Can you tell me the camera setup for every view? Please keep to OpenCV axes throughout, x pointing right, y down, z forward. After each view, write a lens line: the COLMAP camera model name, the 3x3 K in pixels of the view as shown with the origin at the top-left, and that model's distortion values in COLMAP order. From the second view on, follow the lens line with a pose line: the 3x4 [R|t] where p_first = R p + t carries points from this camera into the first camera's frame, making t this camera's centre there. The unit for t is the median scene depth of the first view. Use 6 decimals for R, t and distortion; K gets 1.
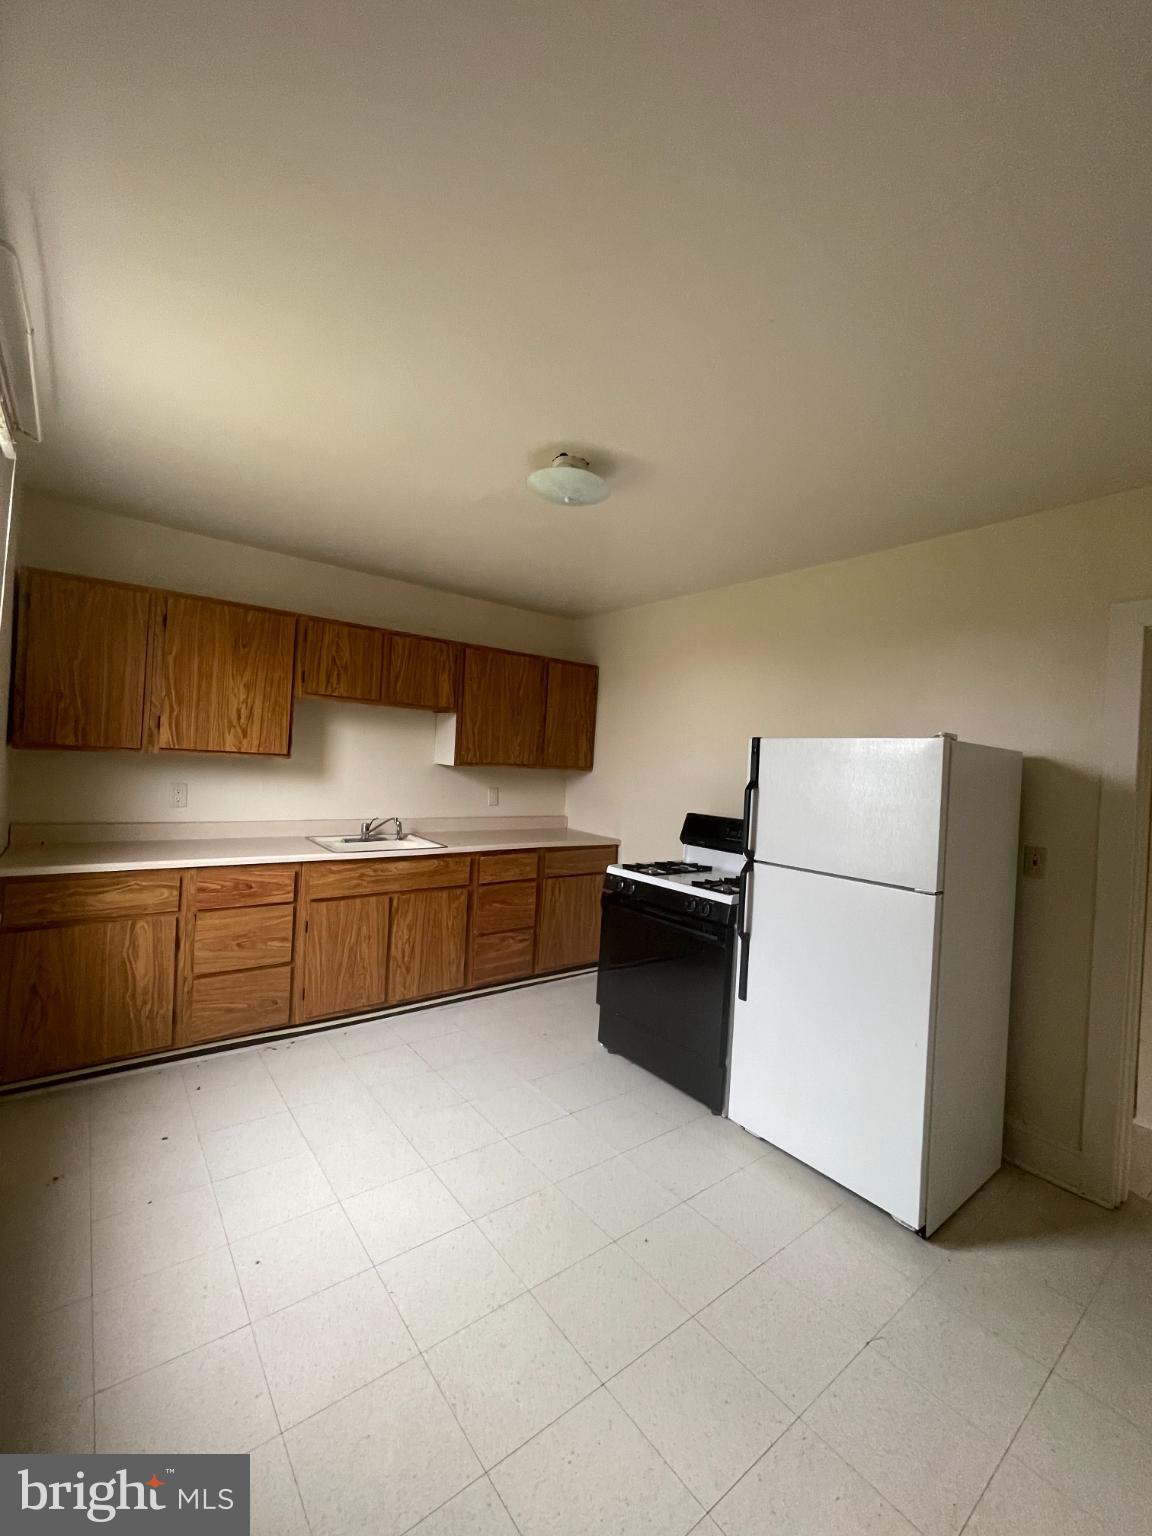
lens RADIAL K [[625.7, 0, 583.4], [0, 625.7, 772.9], [0, 0, 1]] dist [-0.003111, -0.000130]
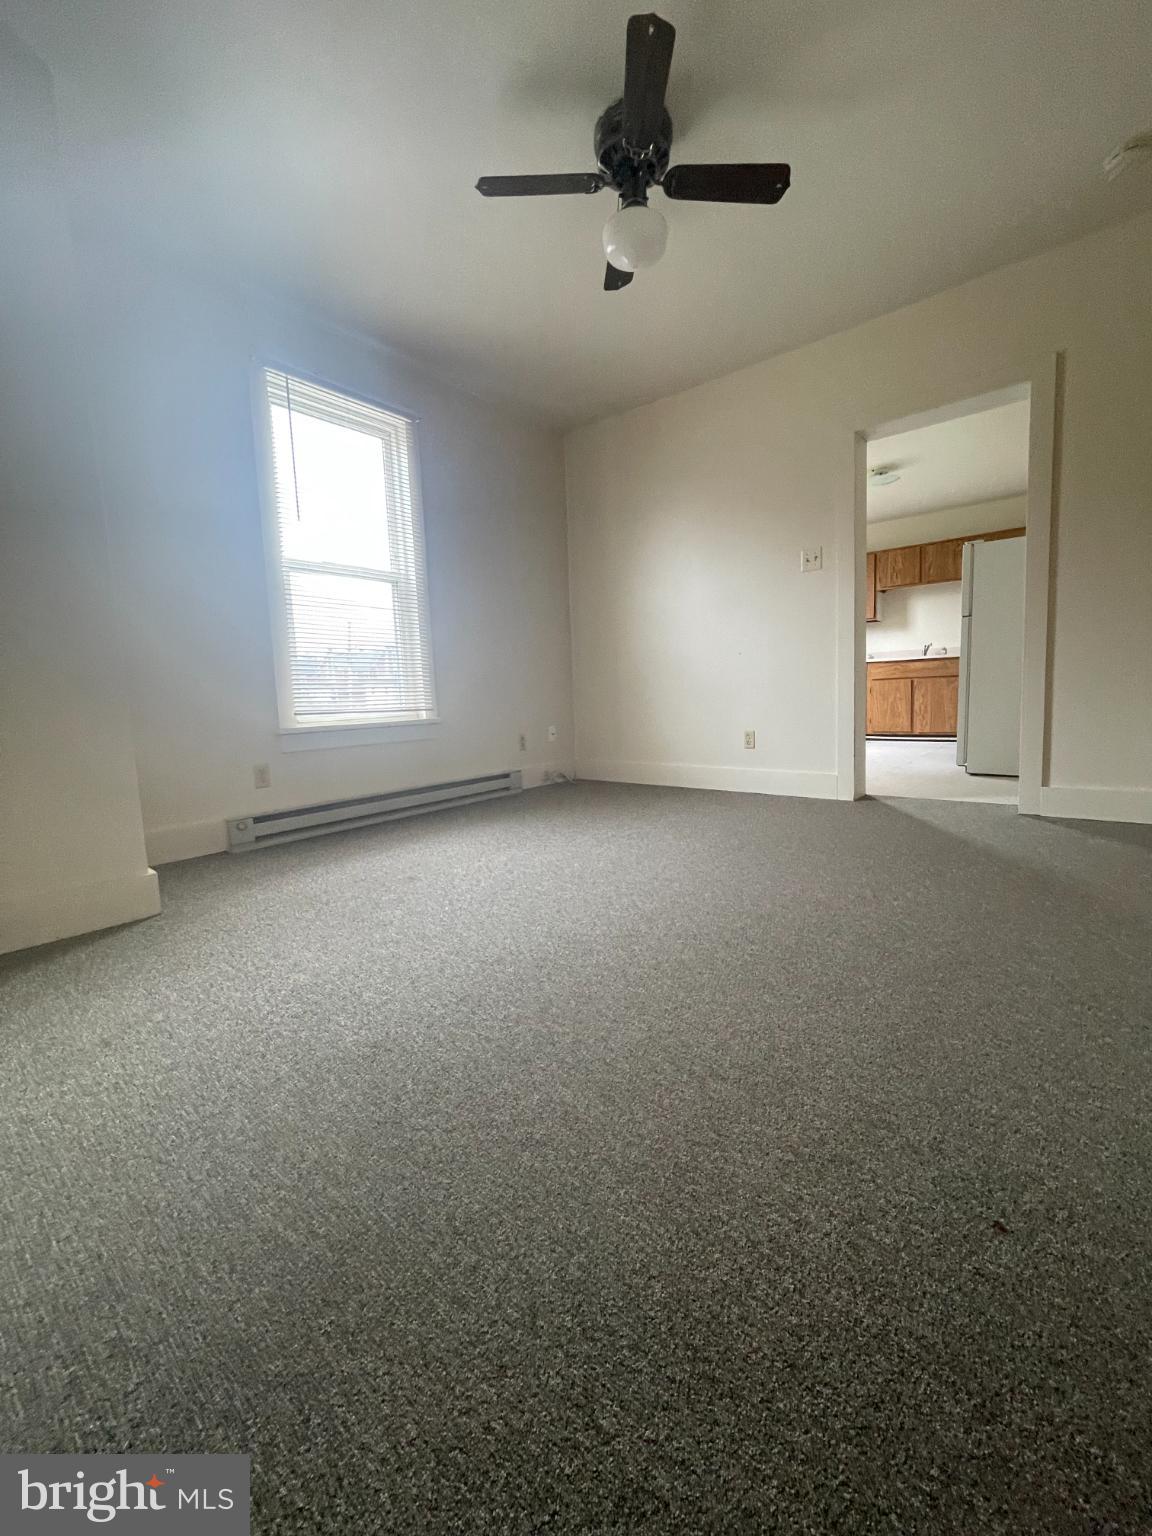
lens RADIAL K [[625.7, 0, 577.0], [0, 625.7, 767.2], [0, 0, 1]] dist [-0.003111, -0.000130]
pose [[0.218106, 0.058097, -0.974194, 1.496605], [0.040070, 0.996852, 0.068419, 0.307998], [0.975102, -0.053958, 0.215091, -0.530526]]
